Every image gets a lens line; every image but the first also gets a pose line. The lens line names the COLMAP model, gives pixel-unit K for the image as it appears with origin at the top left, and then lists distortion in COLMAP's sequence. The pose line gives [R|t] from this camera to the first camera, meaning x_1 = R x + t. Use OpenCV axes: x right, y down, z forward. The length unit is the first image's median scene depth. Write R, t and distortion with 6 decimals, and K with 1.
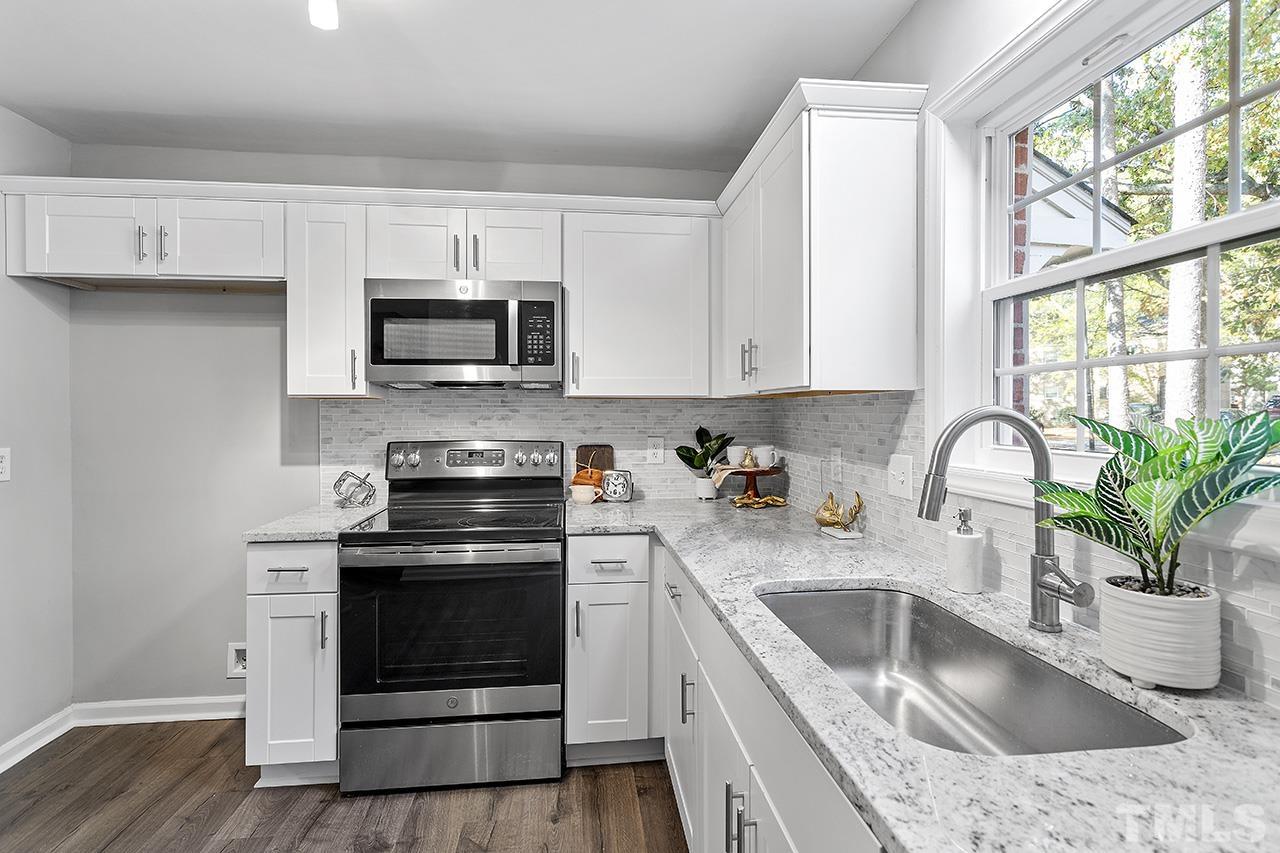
lens RADIAL K [[617.1, 0, 641.0], [0, 617.1, 414.5], [0, 0, 1]] dist [0.004559, -0.000965]
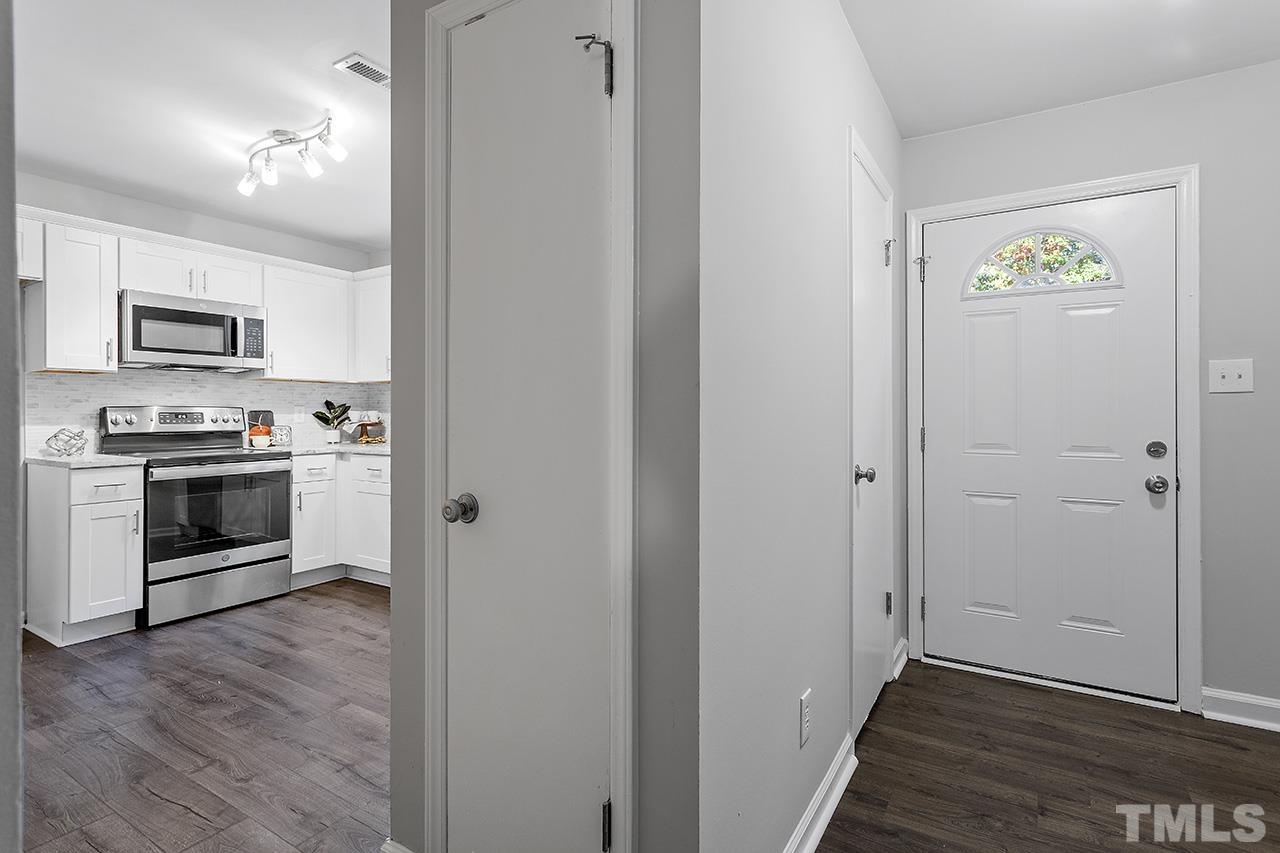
lens RADIAL K [[617.1, 0, 644.8], [0, 617.1, 411.5], [0, 0, 1]] dist [0.004559, -0.000965]
pose [[0.614509, -0.000861, 0.788909, -0.816938], [0.005430, 0.999980, -0.003139, 0.071985], [-0.788891, 0.006213, 0.614502, -0.813901]]
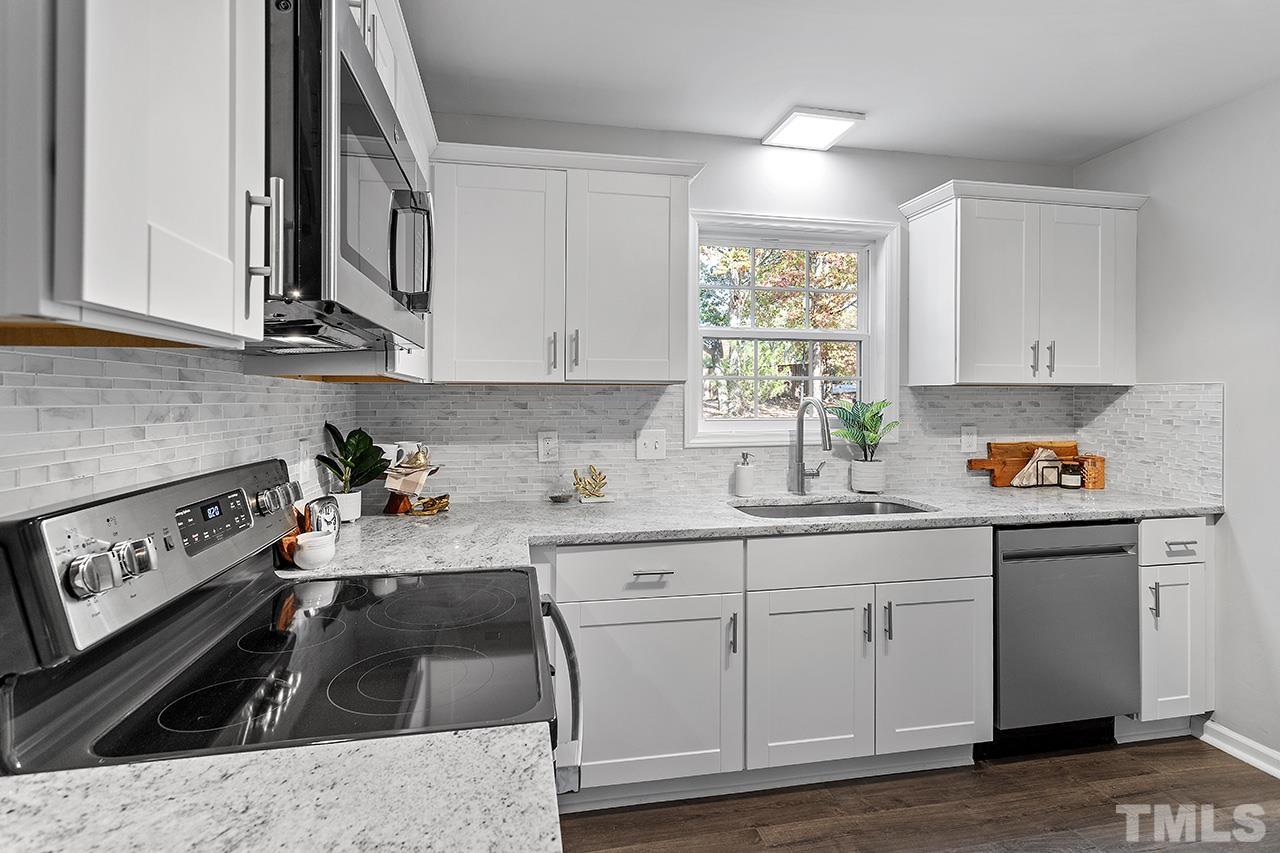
lens RADIAL K [[617.1, 0, 644.4], [0, 617.1, 397.1], [0, 0, 1]] dist [0.004559, -0.000965]
pose [[-0.079484, 0.004985, 0.996824, -0.750290], [0.005854, 0.999973, -0.004534, -0.003276], [-0.996819, 0.005475, -0.079511, 0.836742]]
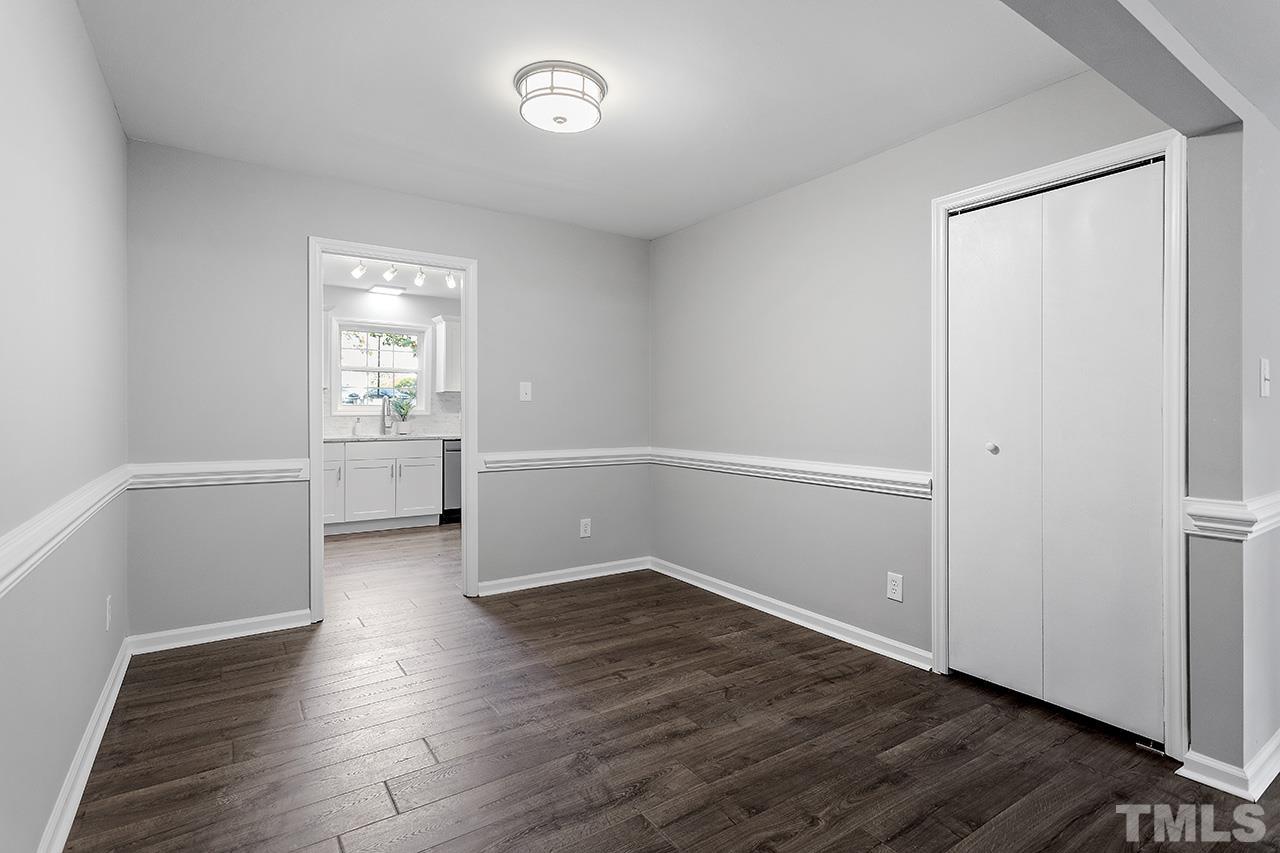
lens RADIAL K [[617.1, 0, 635.6], [0, 617.1, 417.4], [0, 0, 1]] dist [0.004559, -0.000965]
pose [[-0.461161, -0.010010, 0.887260, -2.597222], [-0.006098, 0.999949, 0.008113, 0.059421], [-0.887296, -0.001669, -0.461198, 0.744601]]
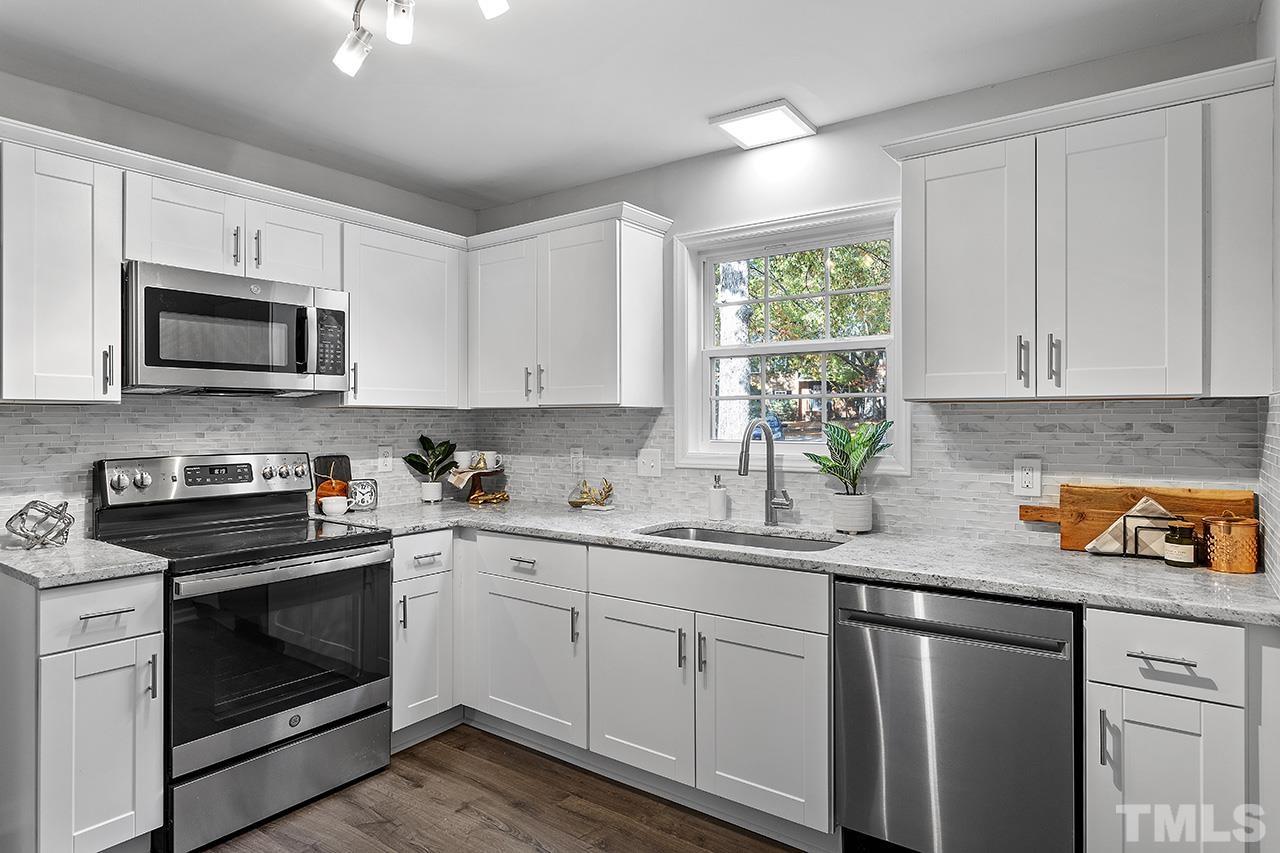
lens RADIAL K [[721.8, 0, 647.1], [0, 721.8, 419.9], [0, 0, 1]] dist [-0.010627, 0.005193]
pose [[0.671995, 0.000339, 0.740556, -0.678830], [0.004691, 0.999978, -0.004715, 0.000940], [-0.740541, 0.006642, 0.671978, -0.152494]]
